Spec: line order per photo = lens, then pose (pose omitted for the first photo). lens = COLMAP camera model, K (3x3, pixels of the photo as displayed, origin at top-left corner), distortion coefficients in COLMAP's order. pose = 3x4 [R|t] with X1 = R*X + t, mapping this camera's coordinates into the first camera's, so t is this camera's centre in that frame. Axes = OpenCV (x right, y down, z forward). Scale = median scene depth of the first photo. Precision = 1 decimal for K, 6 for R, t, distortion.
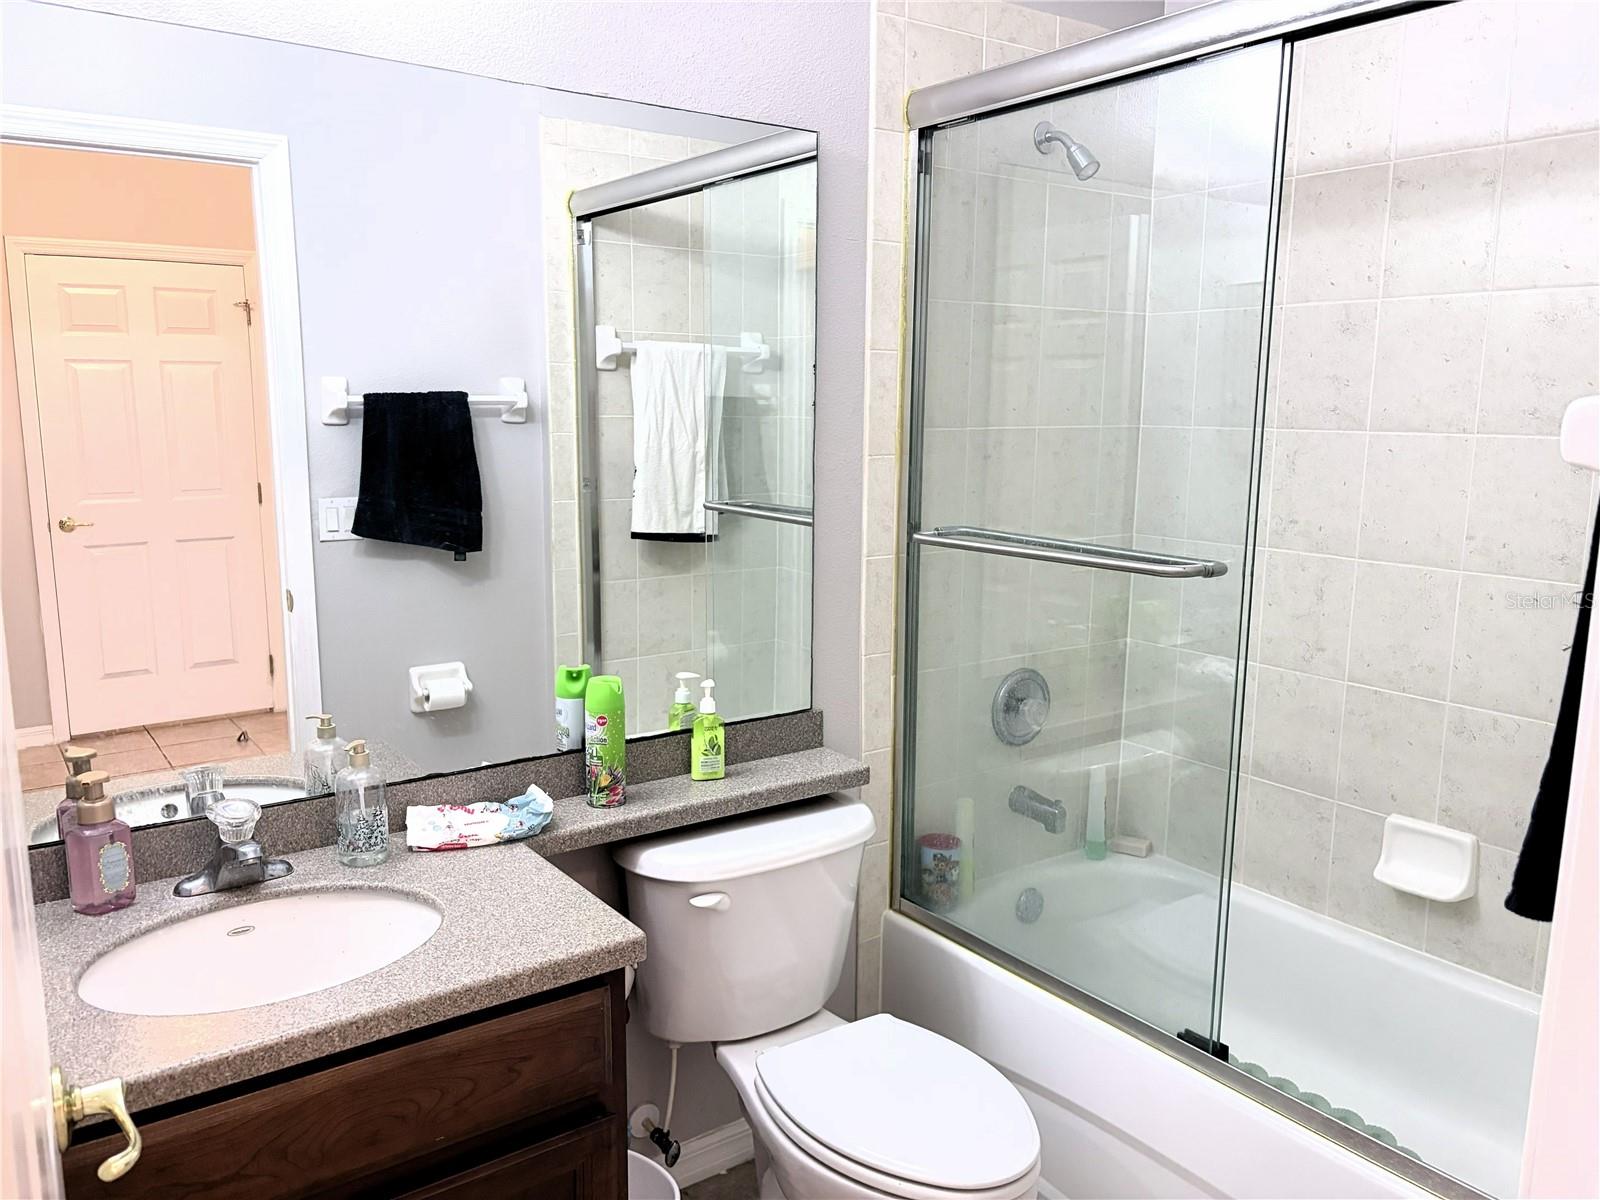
lens RADIAL K [[1231.8, 0, 796.6], [0, 1231.8, 604.4], [0, 0, 1]] dist [-0.015599, -0.004619]
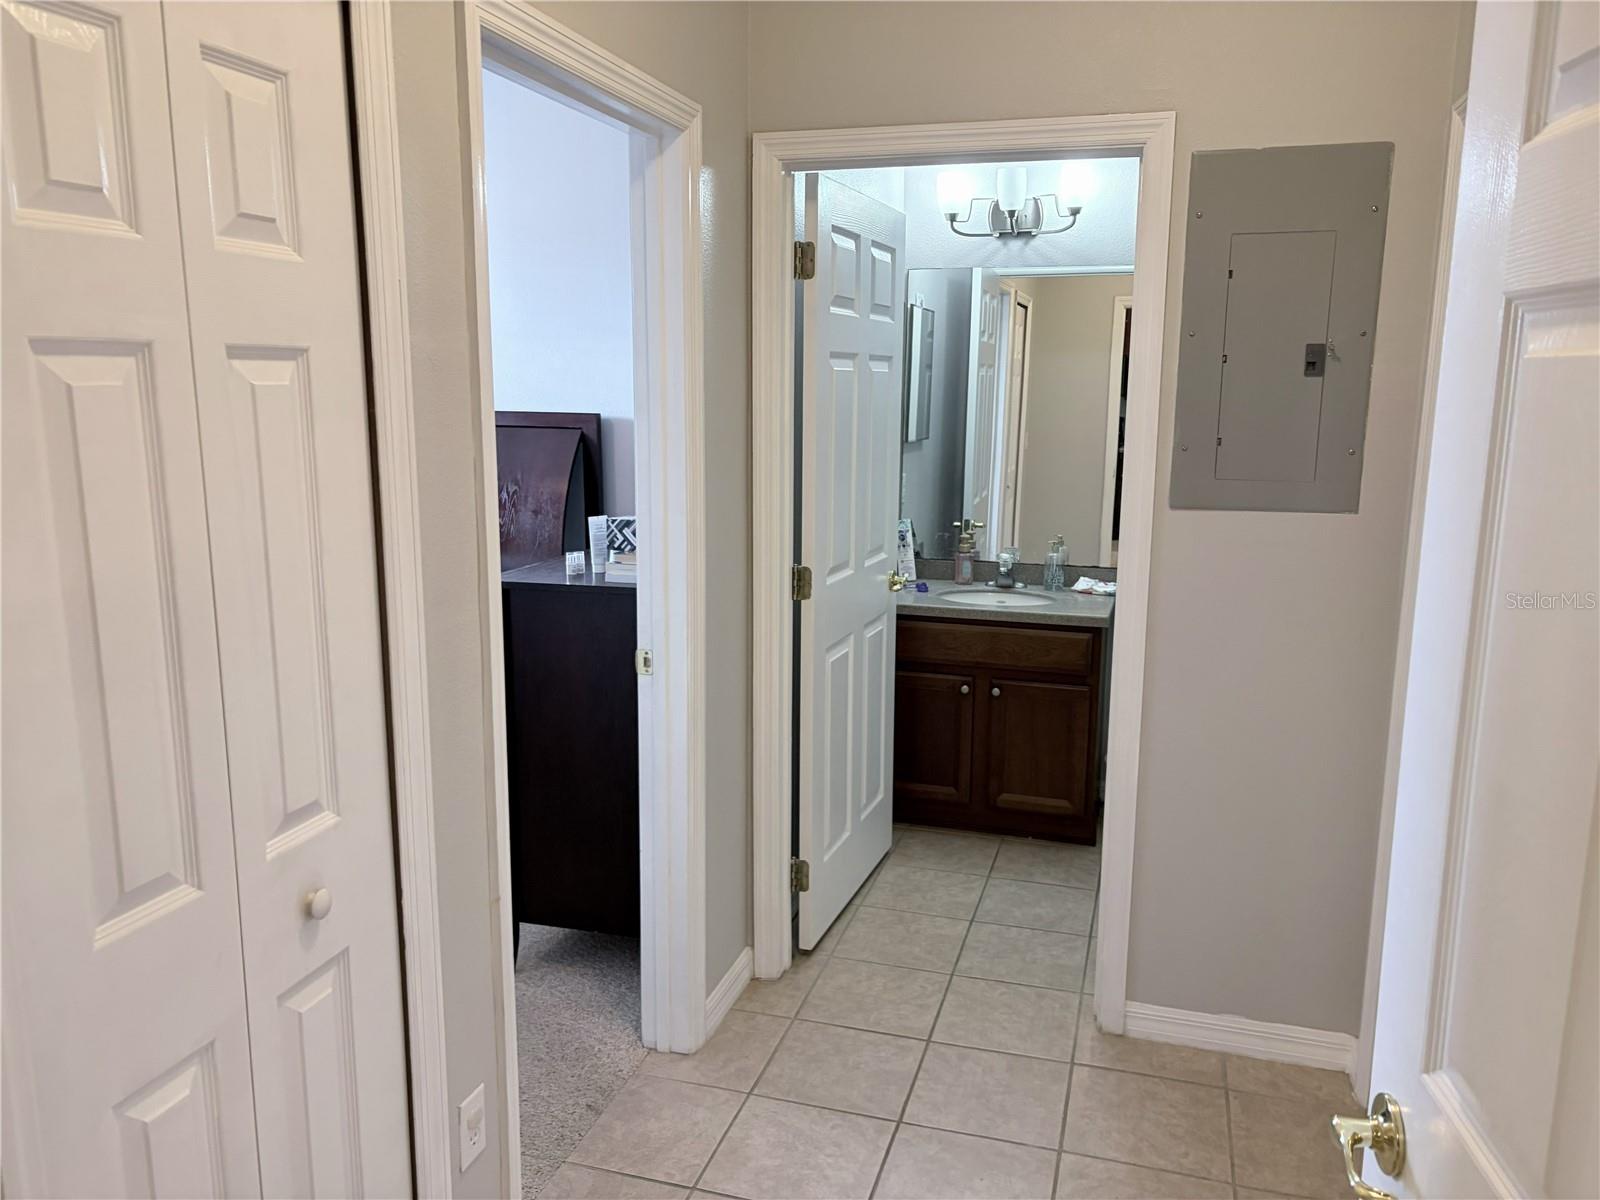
lens RADIAL K [[1231.8, 0, 798.6], [0, 1231.8, 599.5], [0, 0, 1]] dist [-0.015599, -0.004619]
pose [[0.618453, 0.150276, -0.771319, 1.400929], [-0.134627, 0.987295, 0.084408, 0.094741], [0.774203, 0.051638, 0.630827, -1.085842]]
